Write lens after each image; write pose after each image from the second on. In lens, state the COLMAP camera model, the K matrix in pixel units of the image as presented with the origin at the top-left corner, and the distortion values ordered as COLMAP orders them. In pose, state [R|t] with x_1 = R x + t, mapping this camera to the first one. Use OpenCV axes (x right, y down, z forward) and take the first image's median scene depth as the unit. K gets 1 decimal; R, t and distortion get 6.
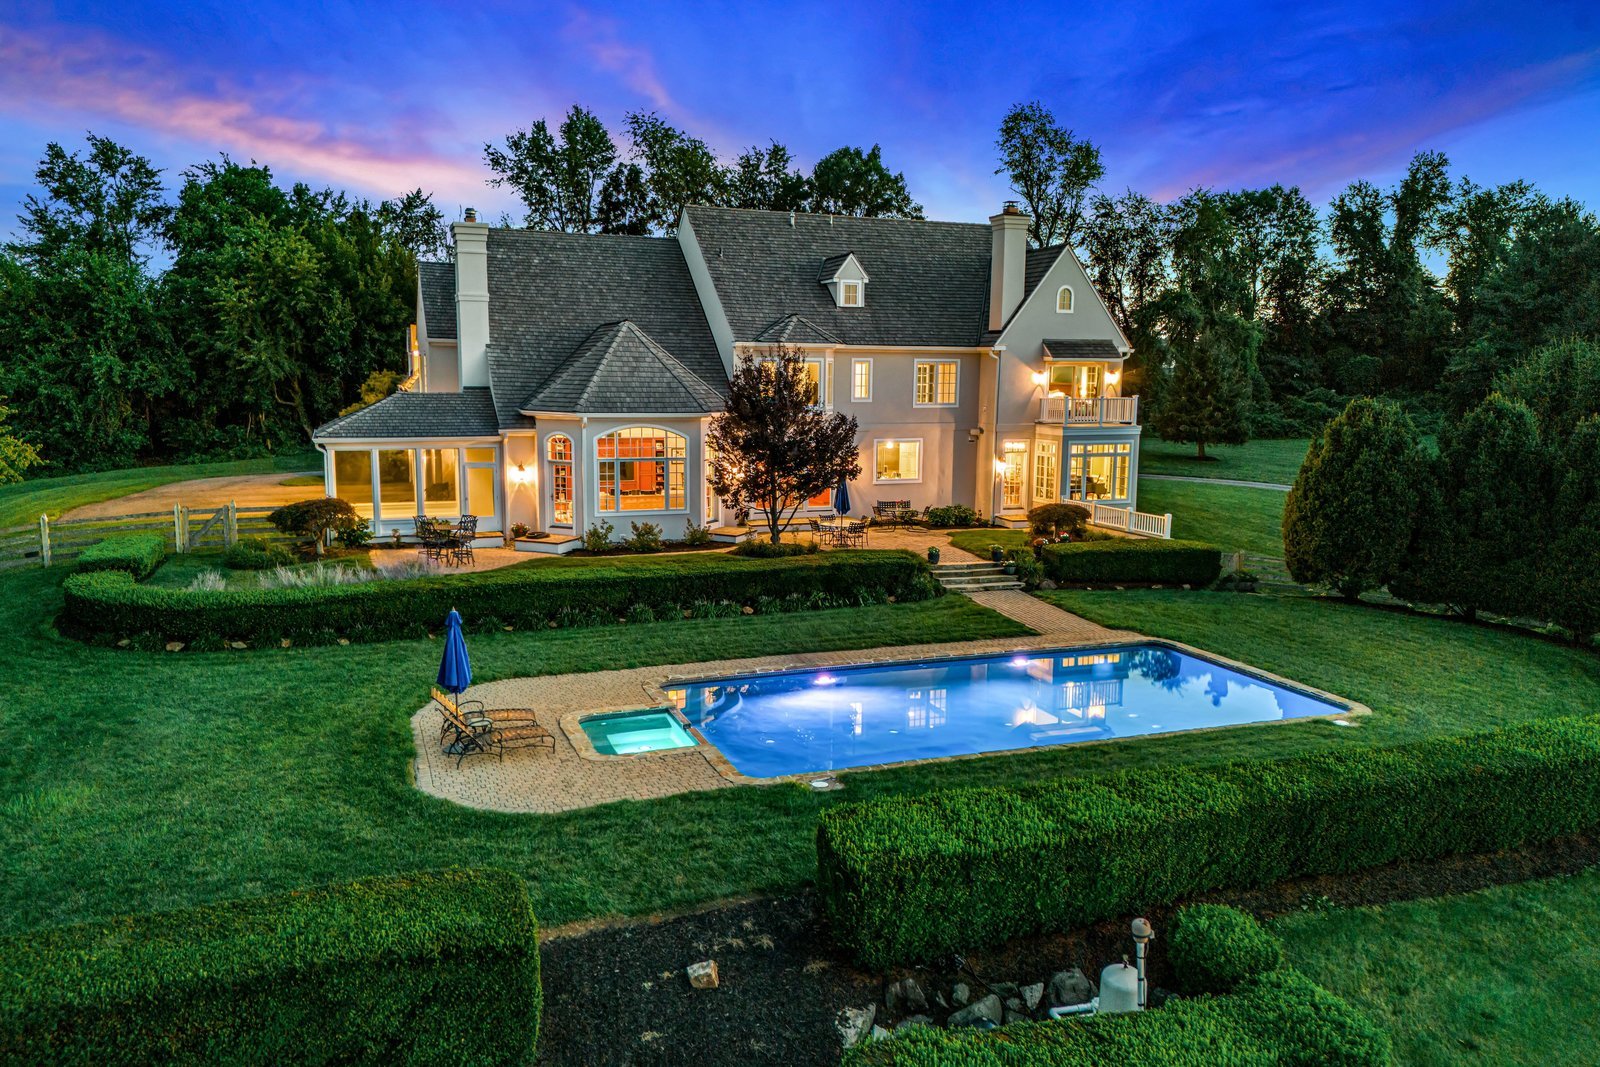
lens RADIAL K [[1181.0, 0, 800.0], [0, 1181.0, 533.5], [0, 0, 1]] dist [0.071995, -0.073188]
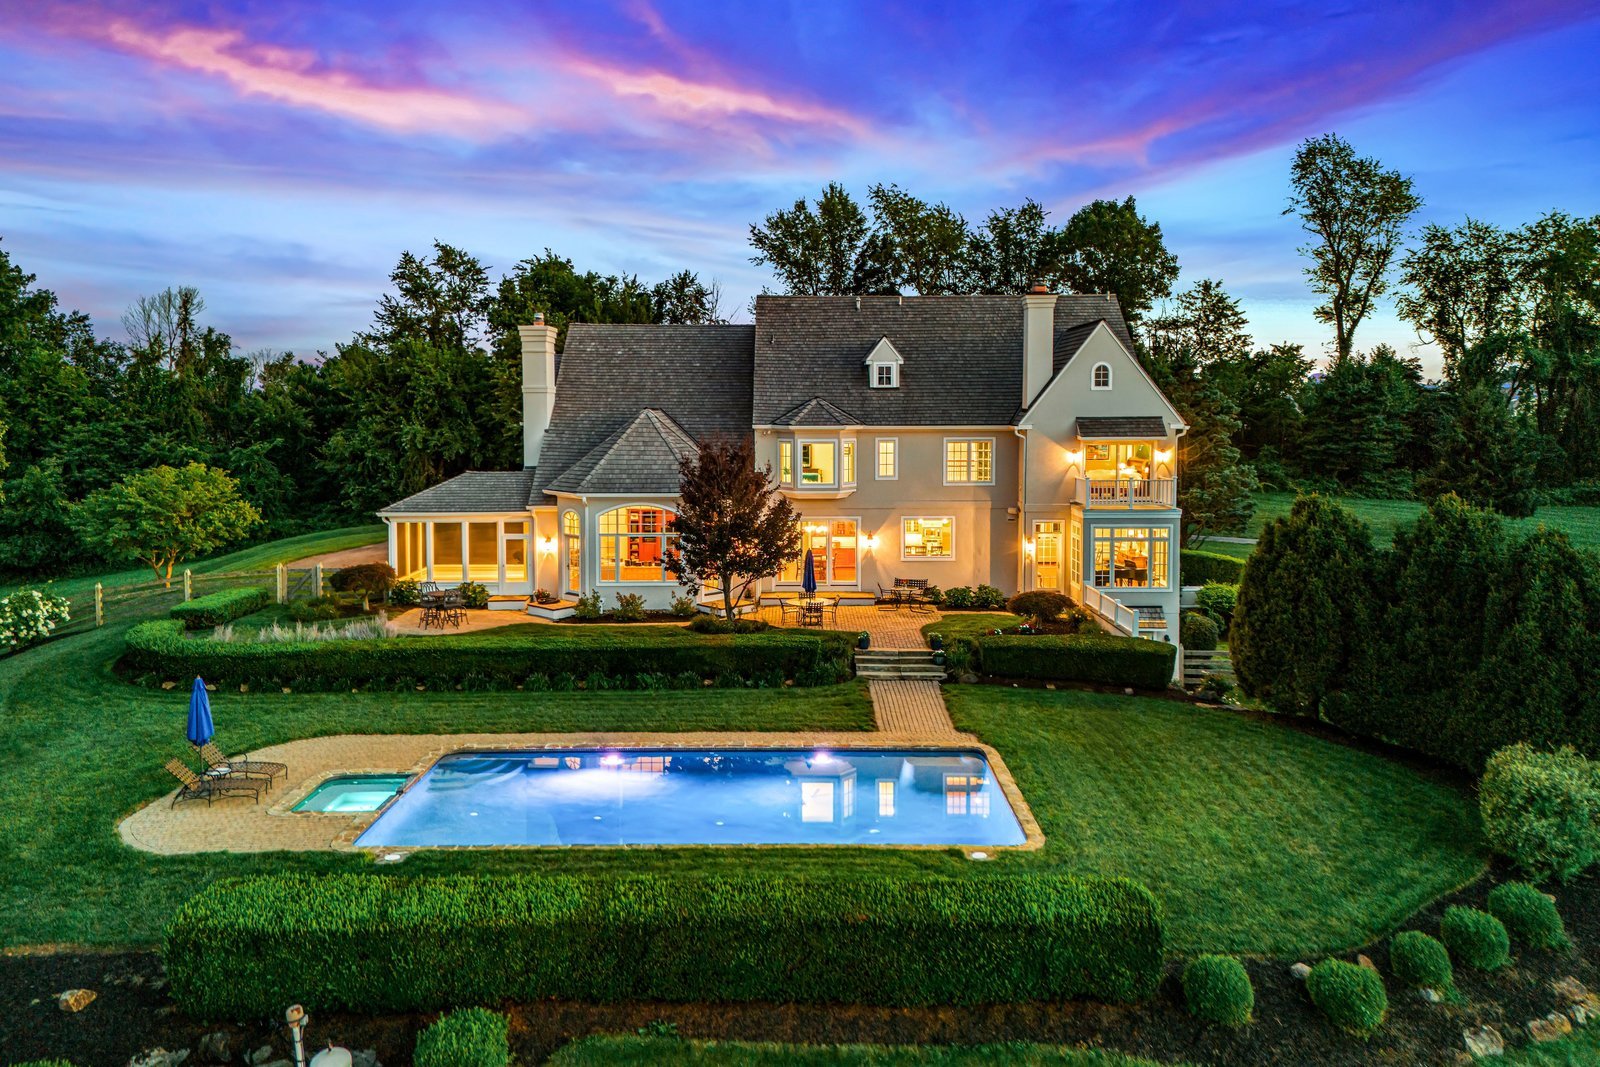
lens RADIAL K [[1207.4, 0, 802.7], [0, 1207.4, 463.4], [0, 0, 1]] dist [0.061244, -0.049613]
pose [[0.933894, 0.006159, -0.357497, 0.399620], [-0.038444, 0.995785, -0.083271, -0.040788], [0.355477, 0.091510, 0.930195, 0.008614]]
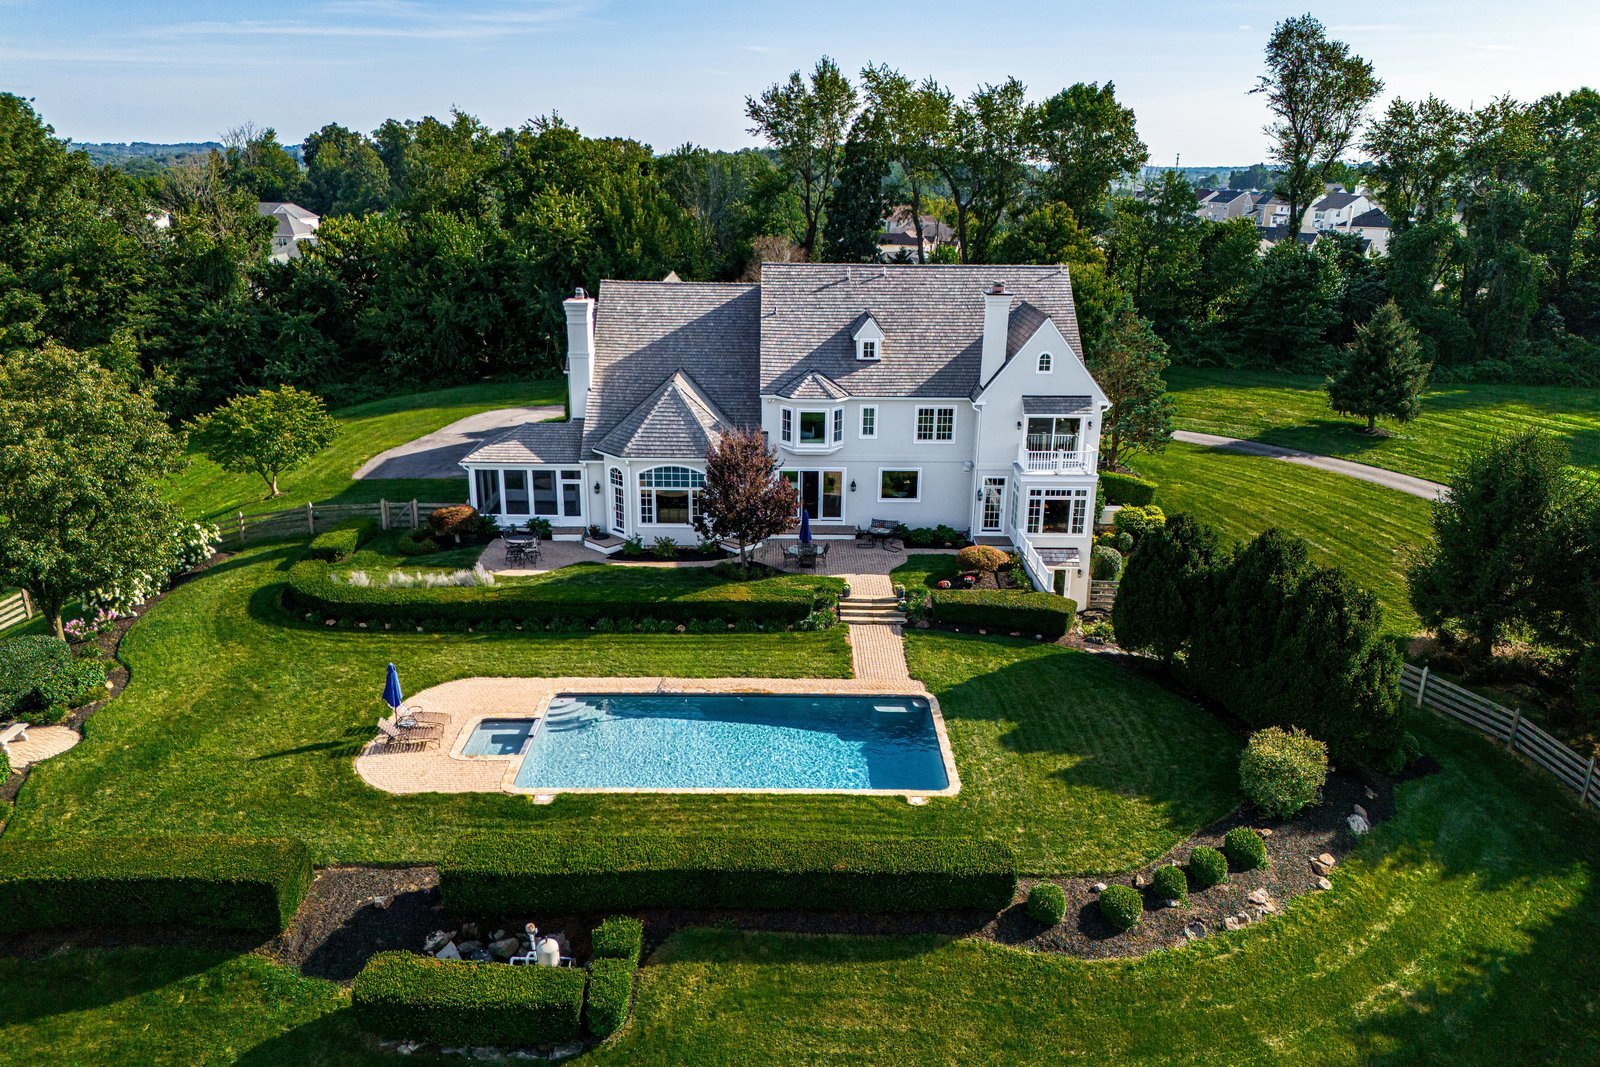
lens RADIAL K [[1181.0, 0, 800.0], [0, 1181.0, 533.5], [0, 0, 1]] dist [0.071995, -0.073188]
pose [[0.937246, 0.106686, -0.331945, 0.463963], [-0.051172, 0.983817, 0.171714, -0.252119], [0.344892, -0.143952, 0.927538, -0.232975]]
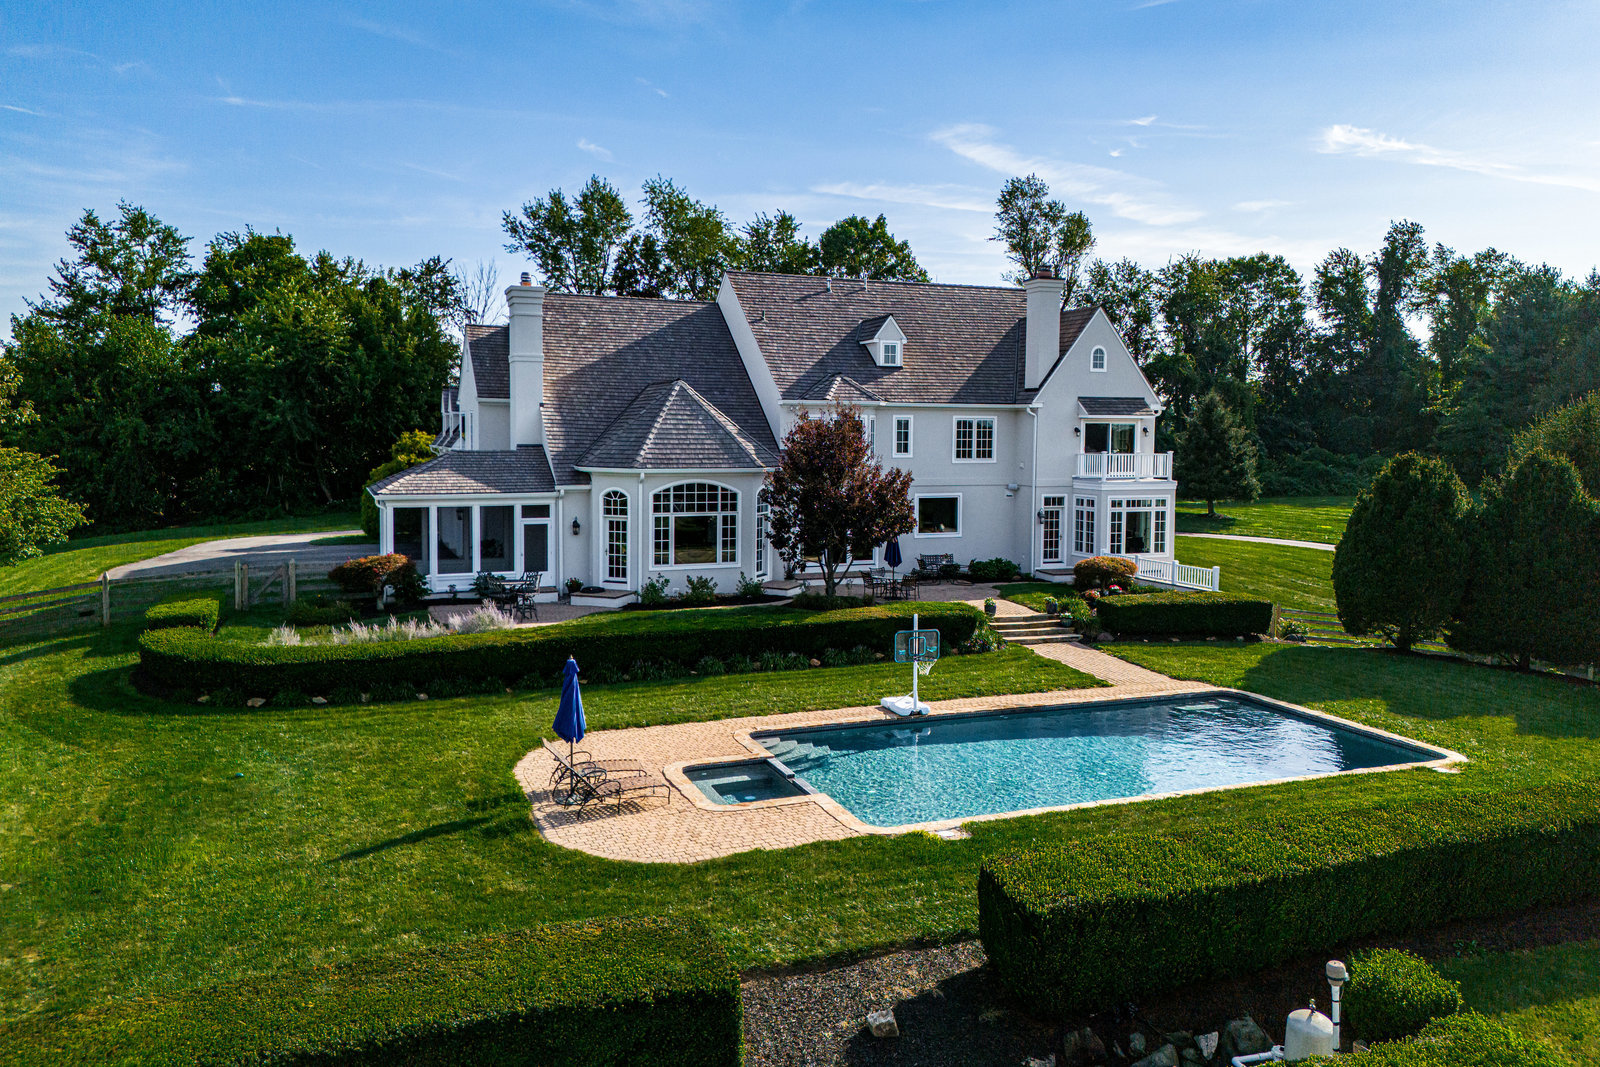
lens RADIAL K [[1179.1, 0, 799.2], [0, 1179.1, 487.0], [0, 0, 1]] dist [0.069529, -0.069364]
pose [[0.999854, -0.003662, 0.016669, -0.060844], [0.005160, 0.995860, -0.090759, 0.006081], [-0.016268, 0.090832, 0.995733, -0.008475]]
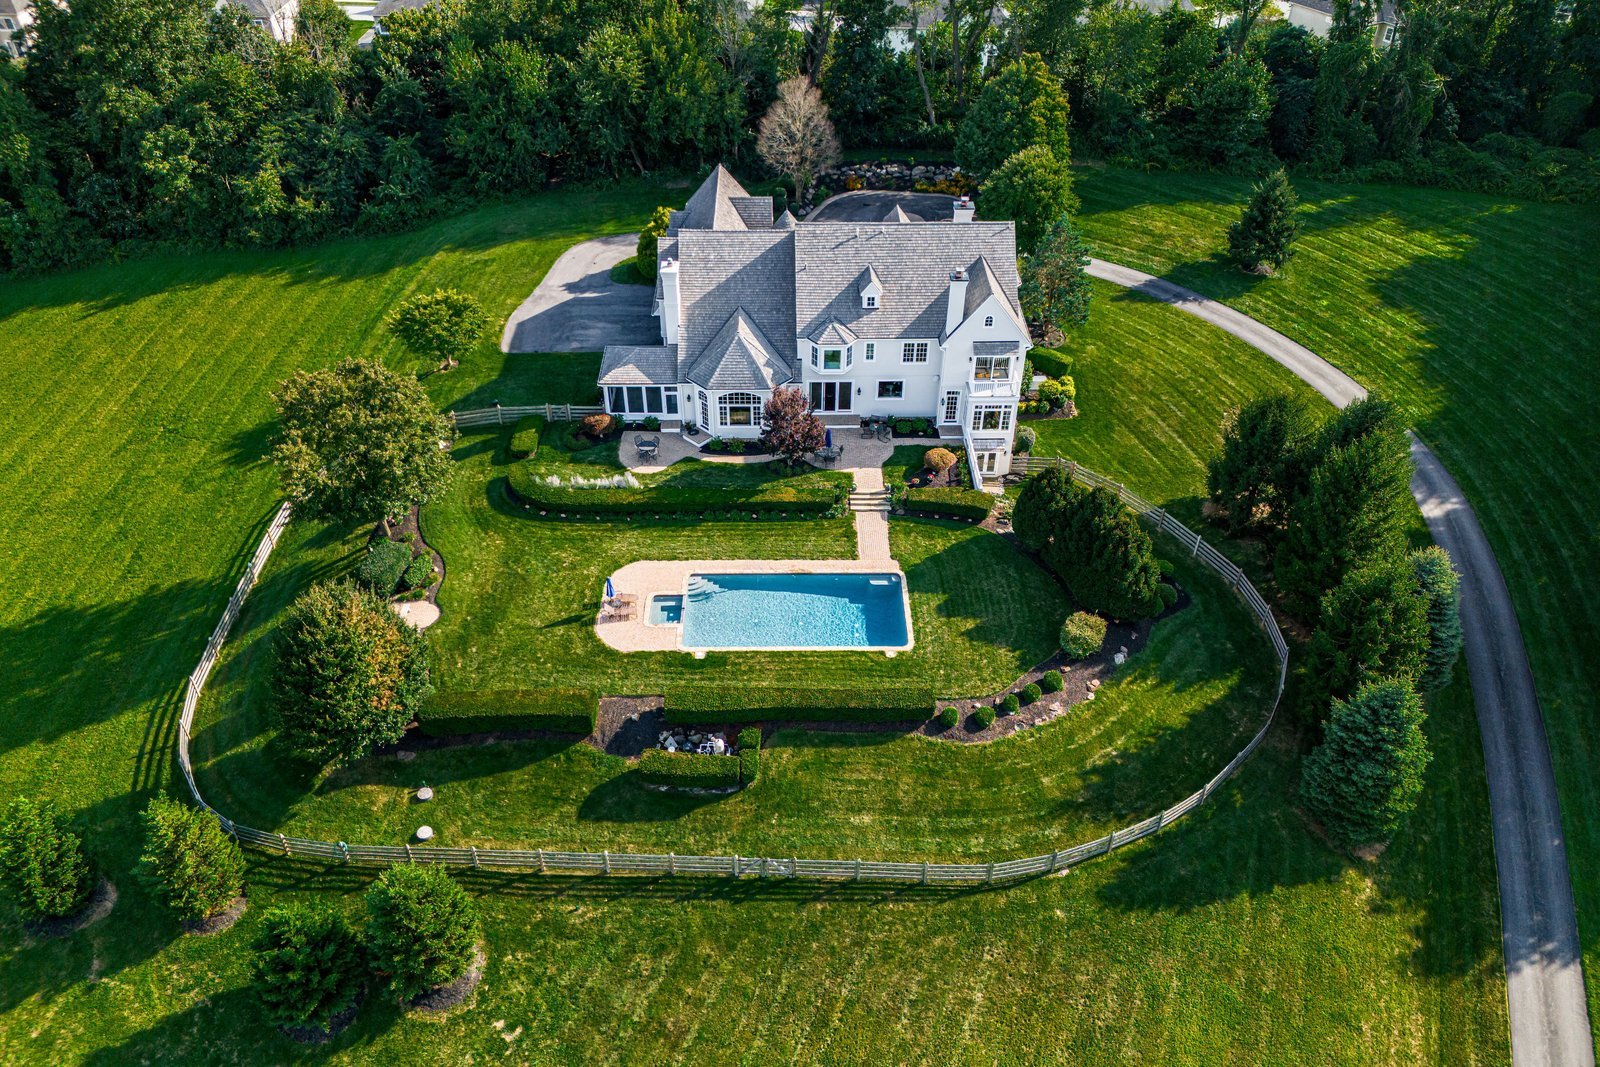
lens RADIAL K [[1163.7, 0, 800.1], [0, 1163.7, 553.3], [0, 0, 1]] dist [0.121665, -0.177474]
pose [[0.938712, 0.215686, -0.268884, 0.574269], [-0.043794, 0.848353, 0.527616, -0.926281], [0.341908, -0.483504, 0.805805, -0.754376]]
